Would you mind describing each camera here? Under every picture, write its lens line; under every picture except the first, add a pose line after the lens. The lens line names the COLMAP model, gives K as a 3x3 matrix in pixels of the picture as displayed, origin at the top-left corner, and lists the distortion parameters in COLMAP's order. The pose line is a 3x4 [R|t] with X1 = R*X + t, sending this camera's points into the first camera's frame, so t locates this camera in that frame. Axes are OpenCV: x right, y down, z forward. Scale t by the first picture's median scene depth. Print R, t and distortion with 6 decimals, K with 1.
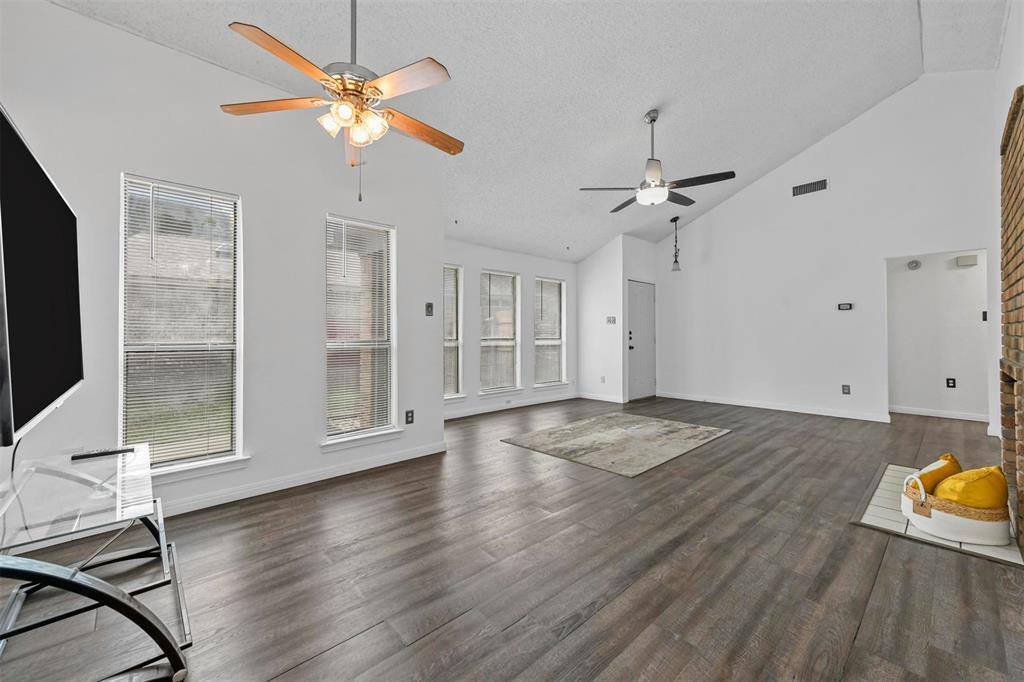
lens RADIAL K [[411.7, 0, 507.4], [0, 411.7, 329.4], [0, 0, 1]] dist [0.011405, 0.000065]
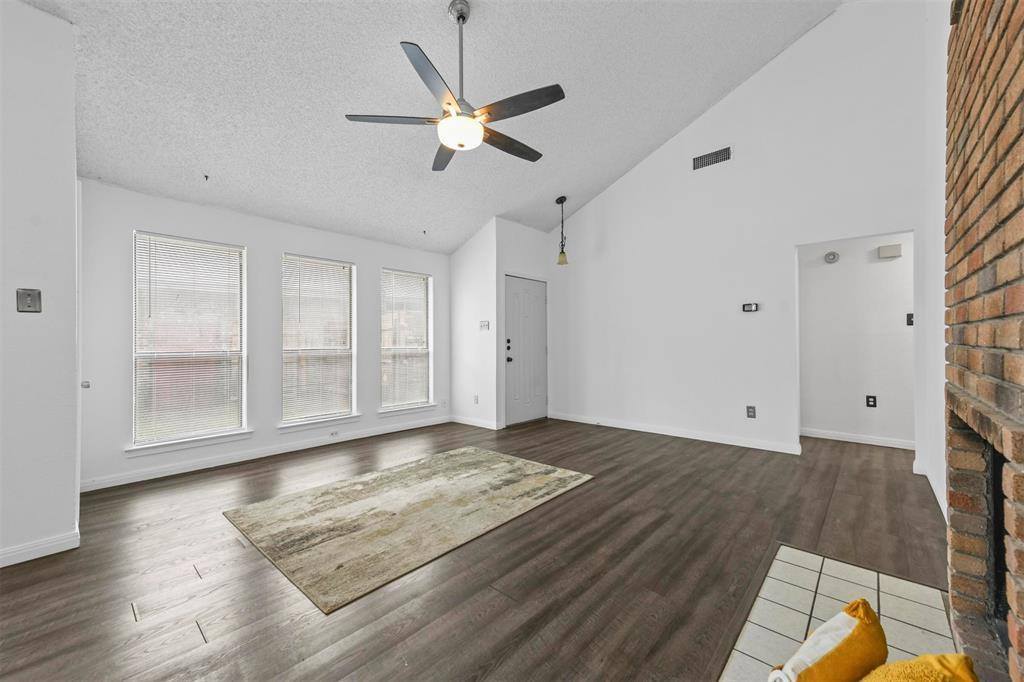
lens RADIAL K [[405.3, 0, 512.0], [0, 405.3, 341.0], [0, 0, 1]] dist [0.011920, -0.000313]
pose [[0.995778, -0.003102, 0.091738, 0.295393], [0.002286, 0.999957, 0.009004, 0.001298], [-0.091761, -0.008756, 0.995743, 0.273164]]
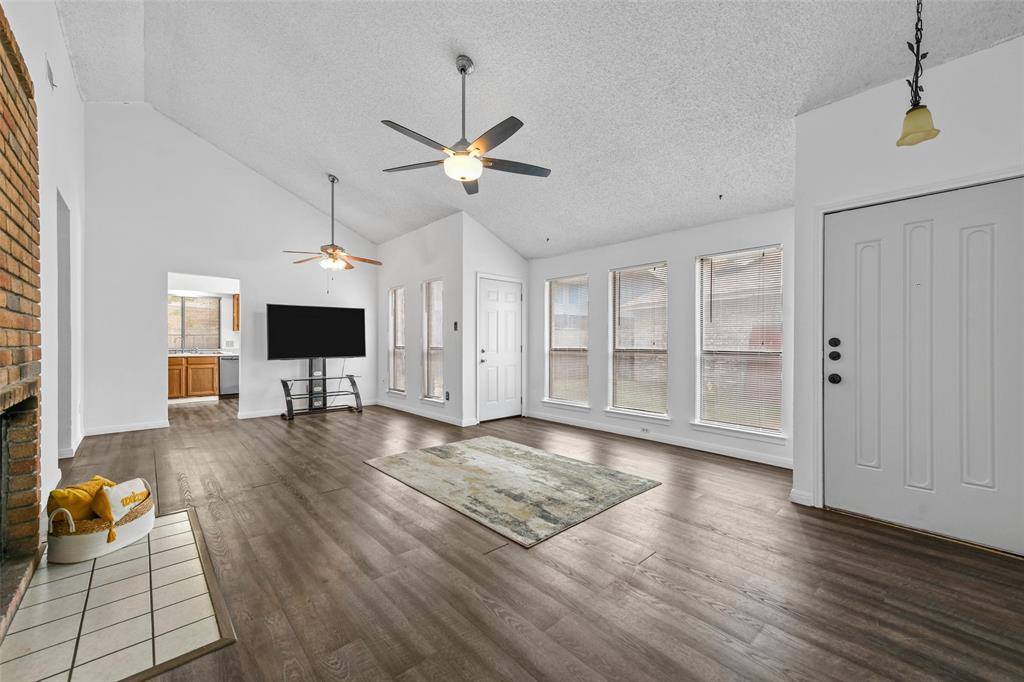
lens RADIAL K [[405.3, 0, 512.0], [0, 405.3, 341.0], [0, 0, 1]] dist [0.011920, -0.000313]
pose [[-0.014963, -0.001393, -0.999887, 0.893274], [0.009474, 0.999954, -0.001535, 0.006184], [0.999843, -0.009496, -0.014950, 0.873642]]
